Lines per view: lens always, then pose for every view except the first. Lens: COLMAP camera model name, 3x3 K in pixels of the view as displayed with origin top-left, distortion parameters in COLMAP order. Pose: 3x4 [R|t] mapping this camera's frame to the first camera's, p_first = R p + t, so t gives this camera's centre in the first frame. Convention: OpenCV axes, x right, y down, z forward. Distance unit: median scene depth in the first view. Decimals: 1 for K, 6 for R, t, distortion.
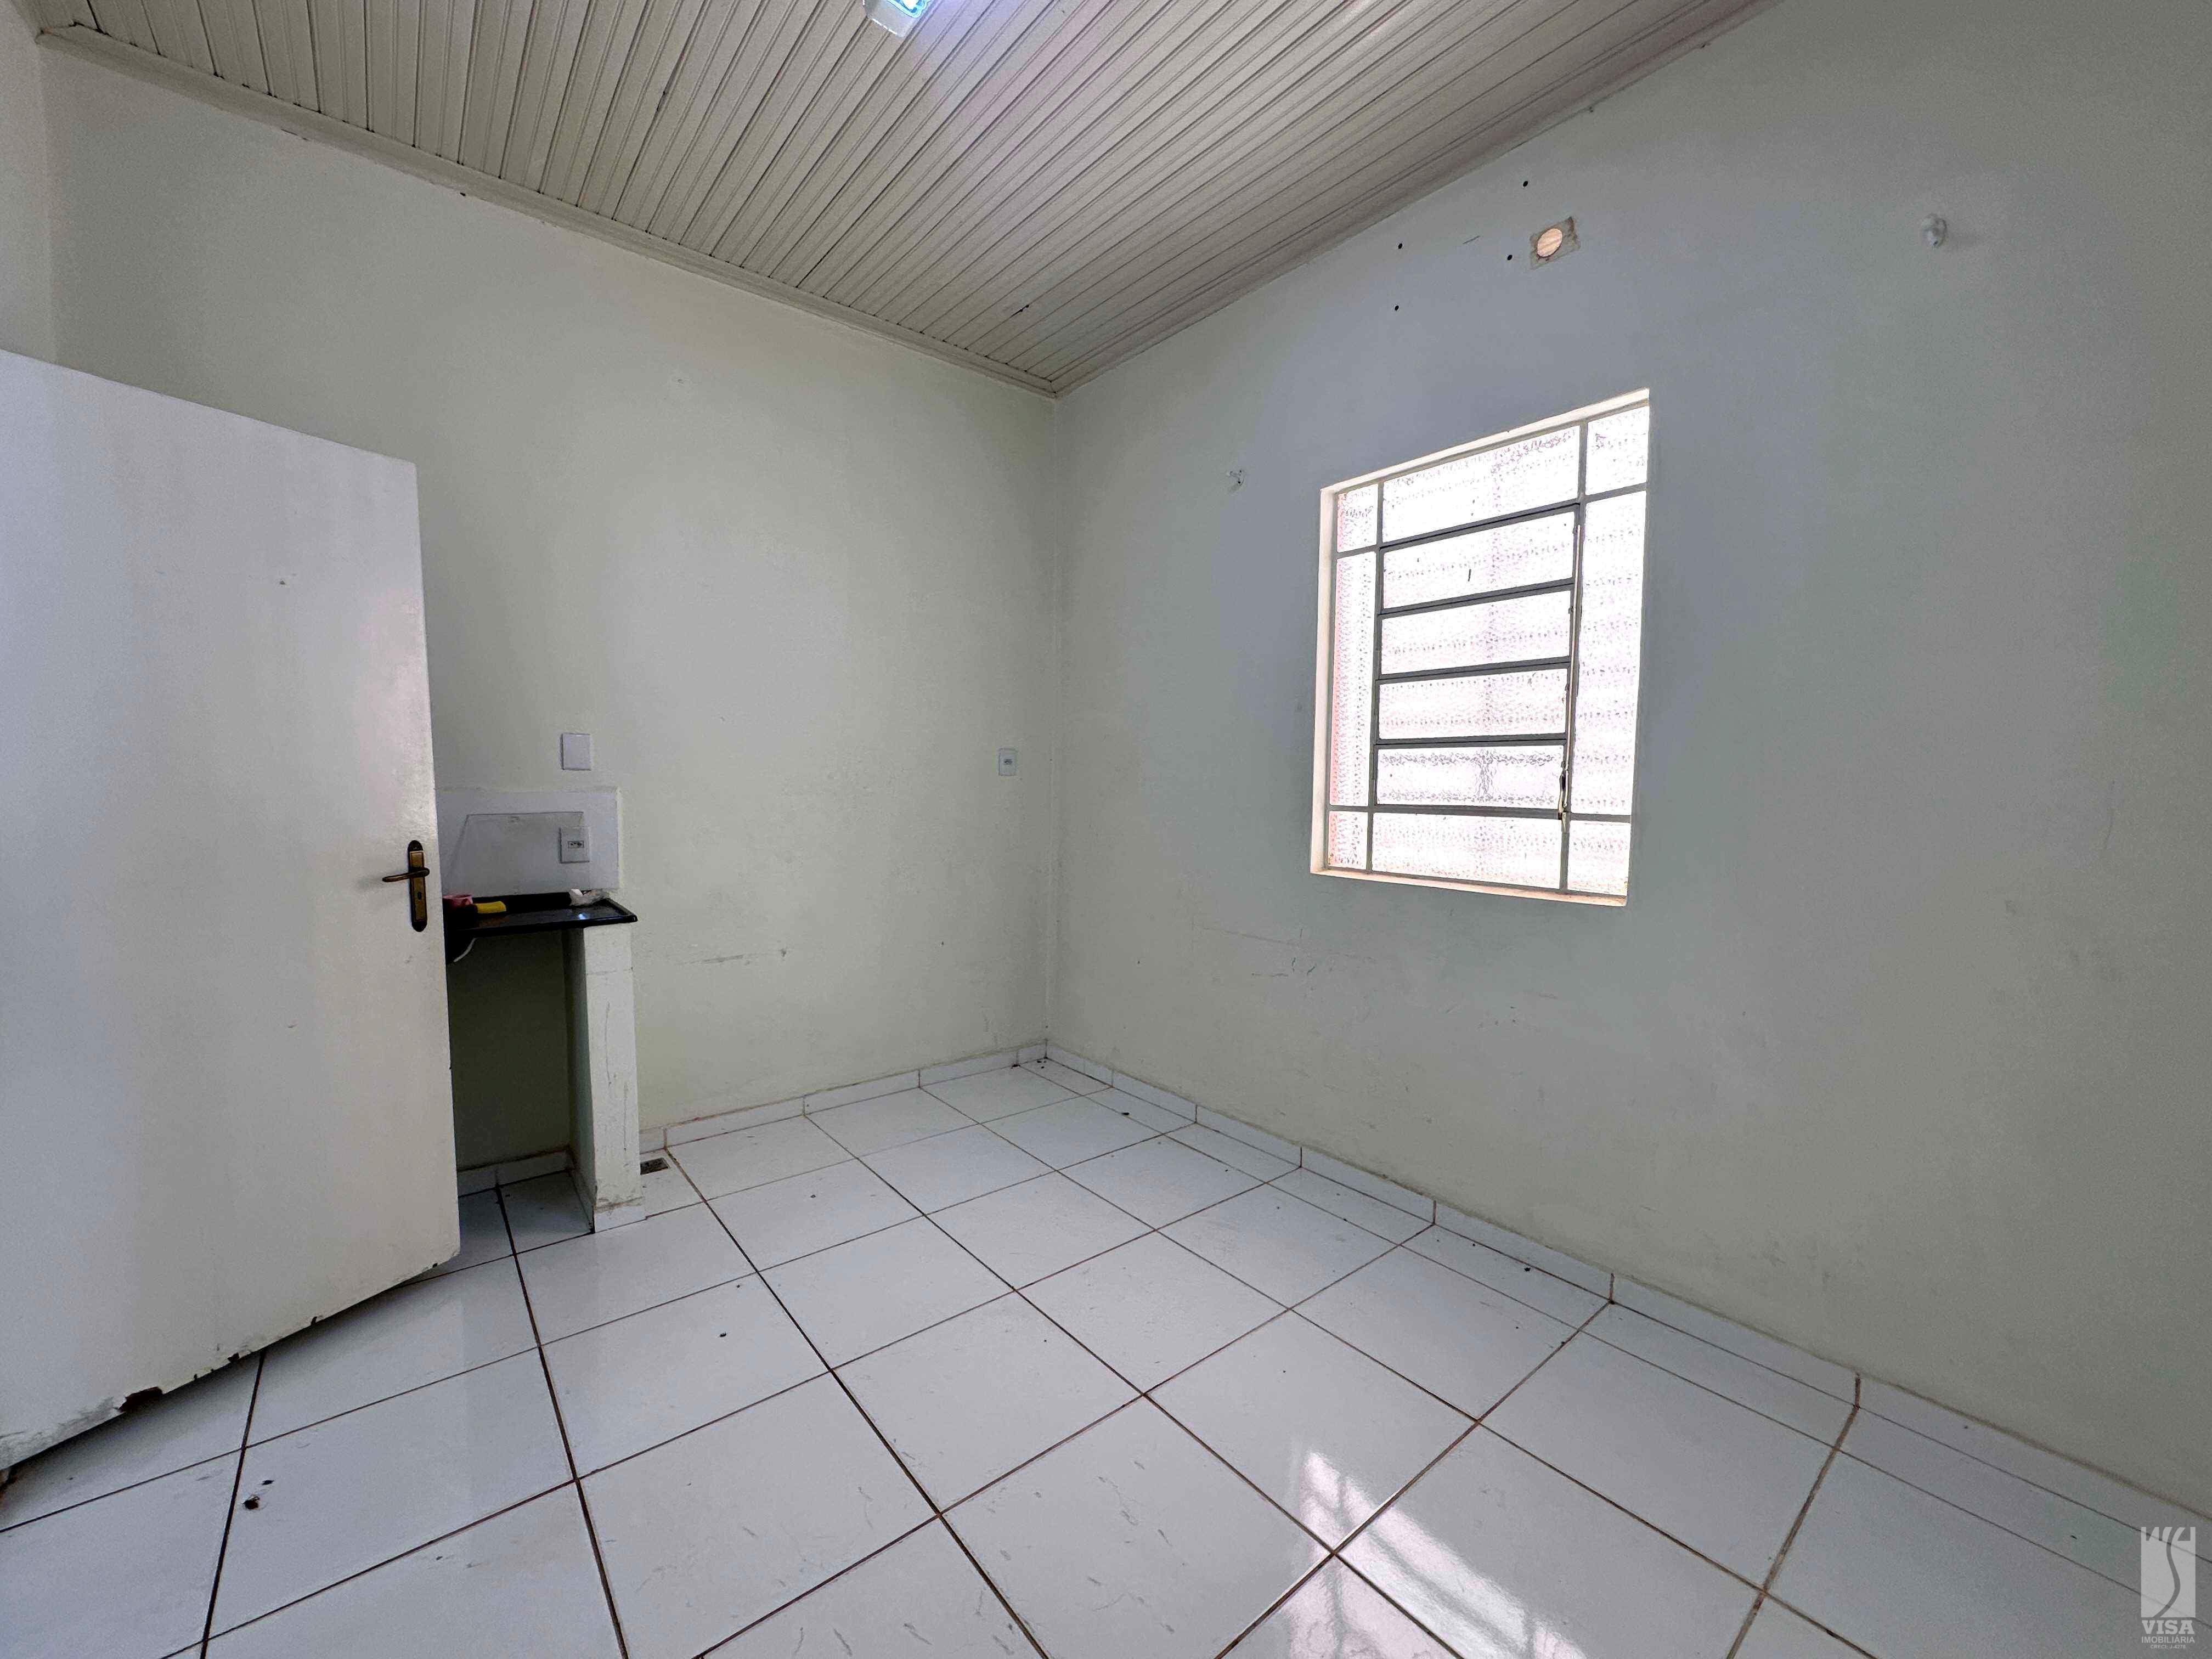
lens RADIAL K [[881.4, 0, 1087.2], [0, 881.4, 831.1], [0, 0, 1]] dist [0.004126, 0.000744]
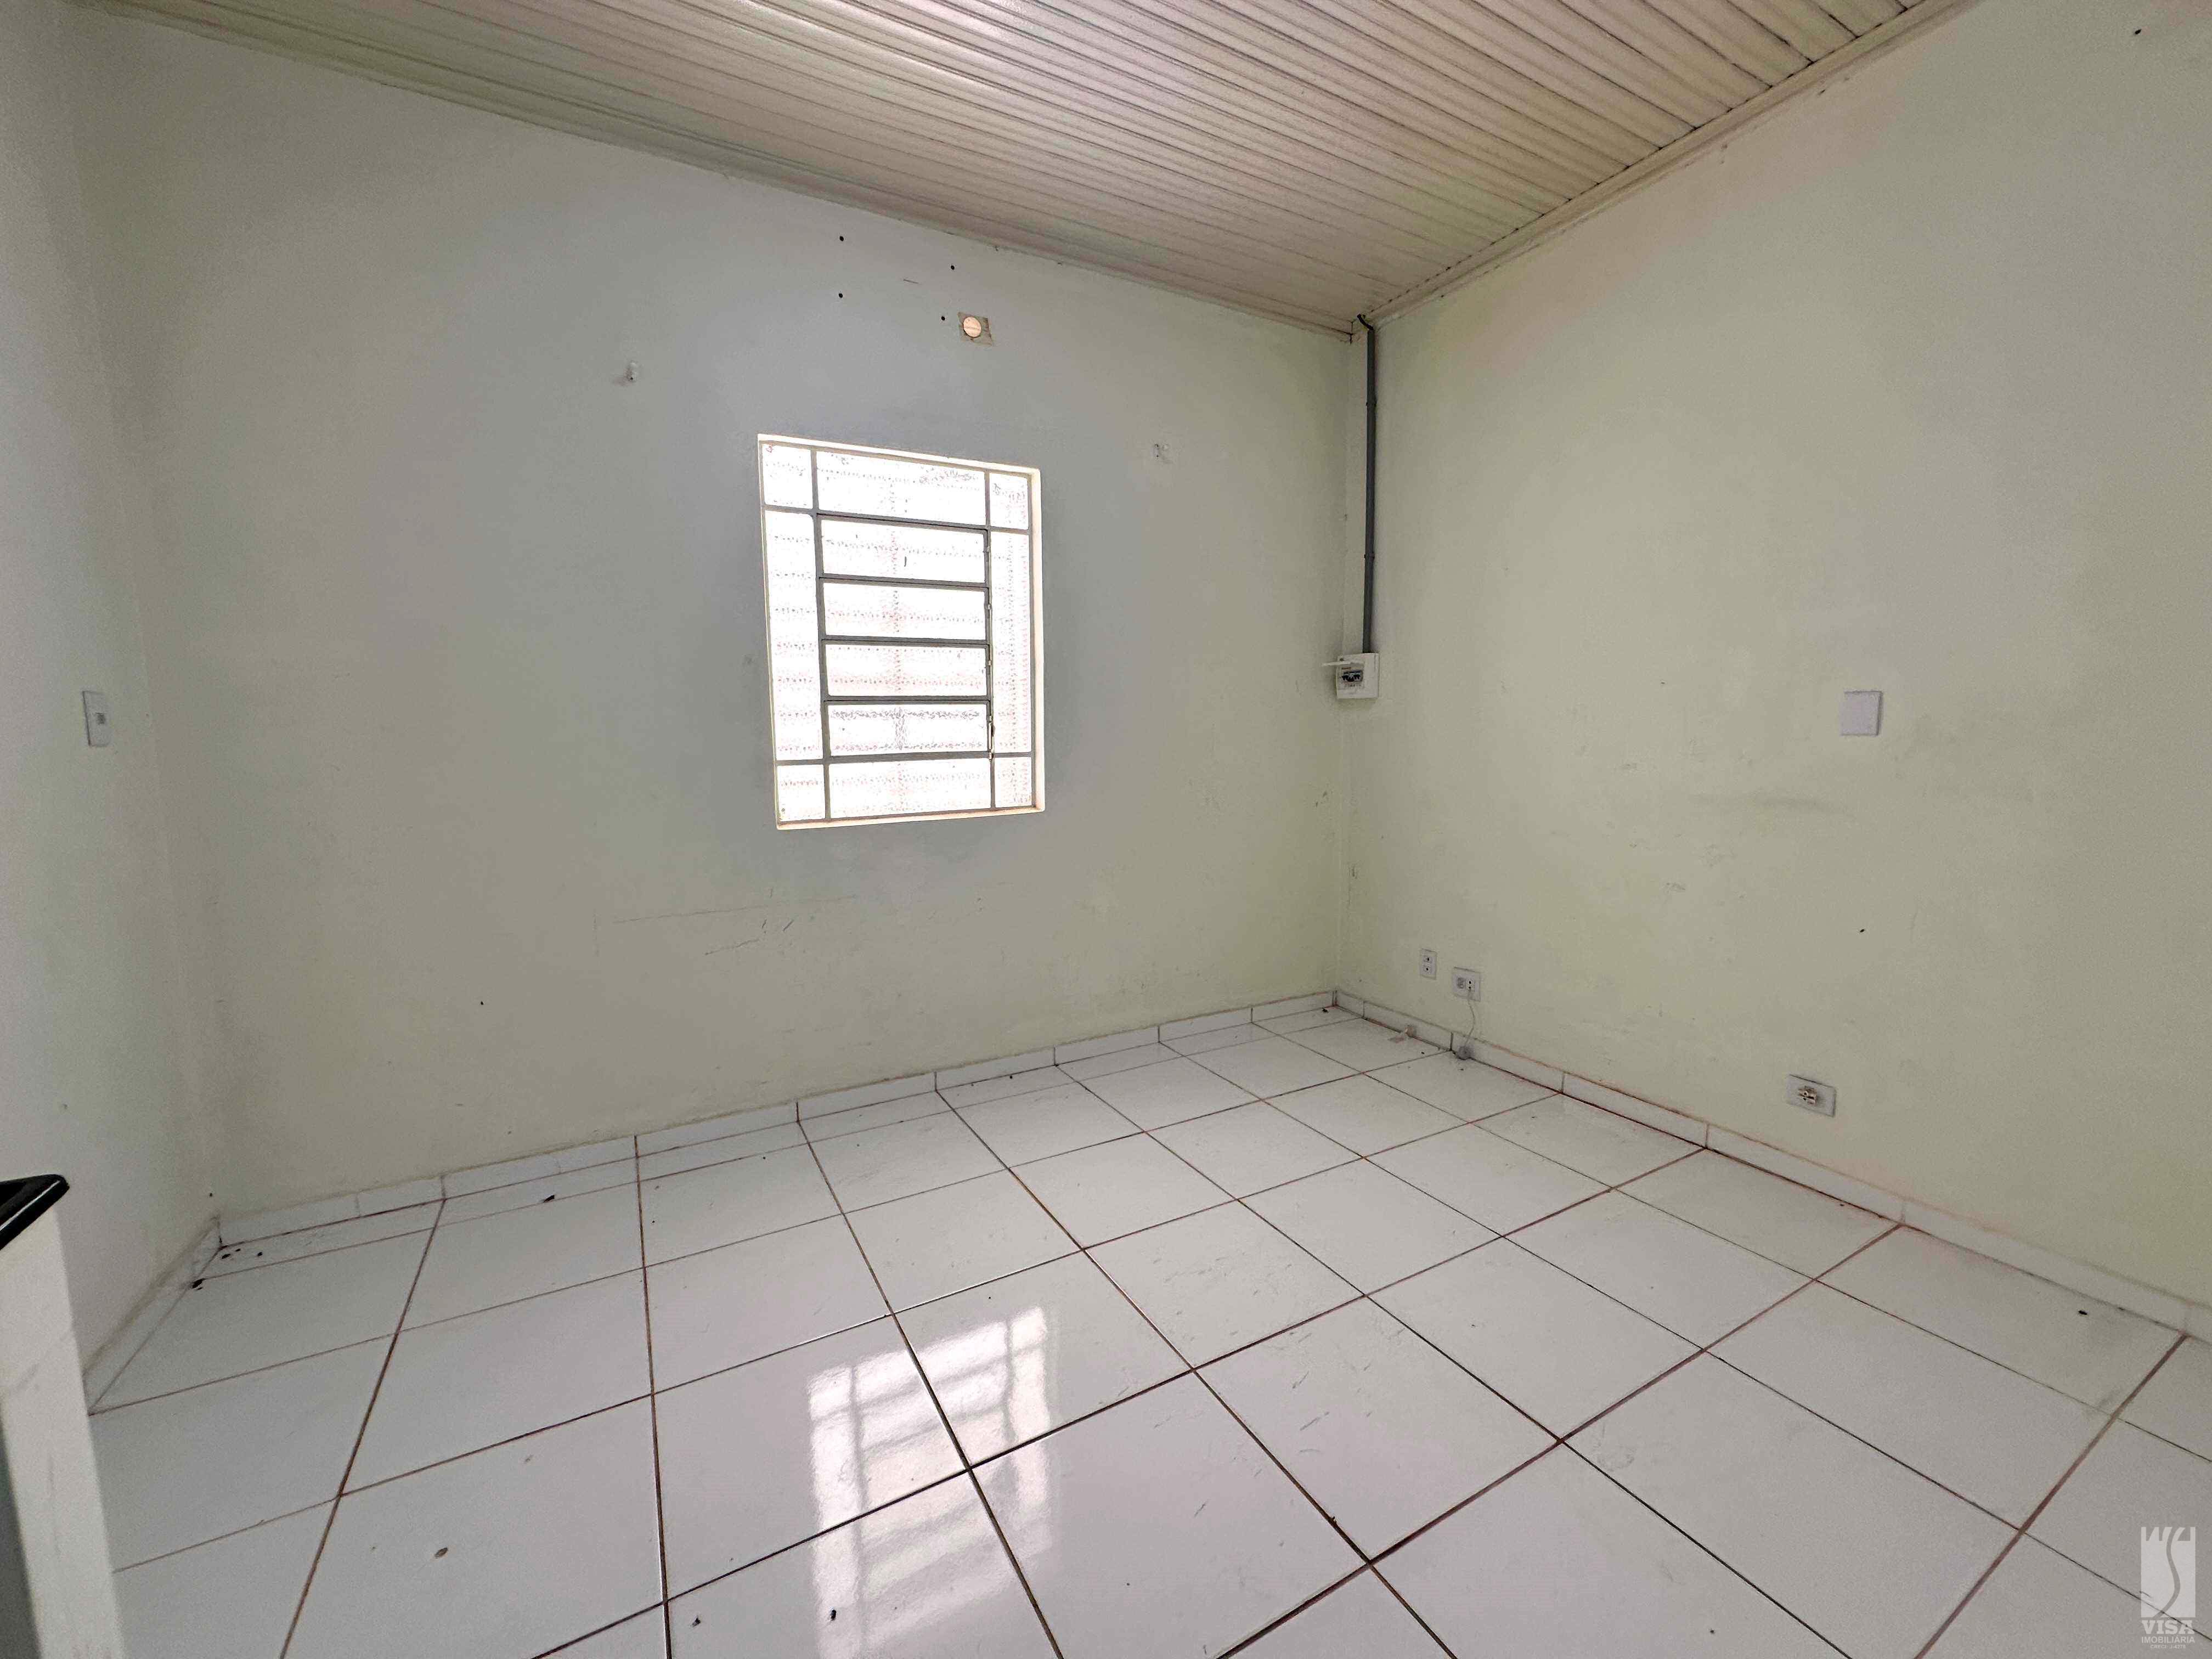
lens RADIAL K [[881.4, 0, 1089.8], [0, 881.4, 832.8], [0, 0, 1]] dist [0.004126, 0.000744]
pose [[0.187473, -0.128191, 0.973869, -0.714946], [0.081333, 0.990069, 0.114666, -0.038210], [-0.978897, 0.057711, 0.196038, 0.514865]]
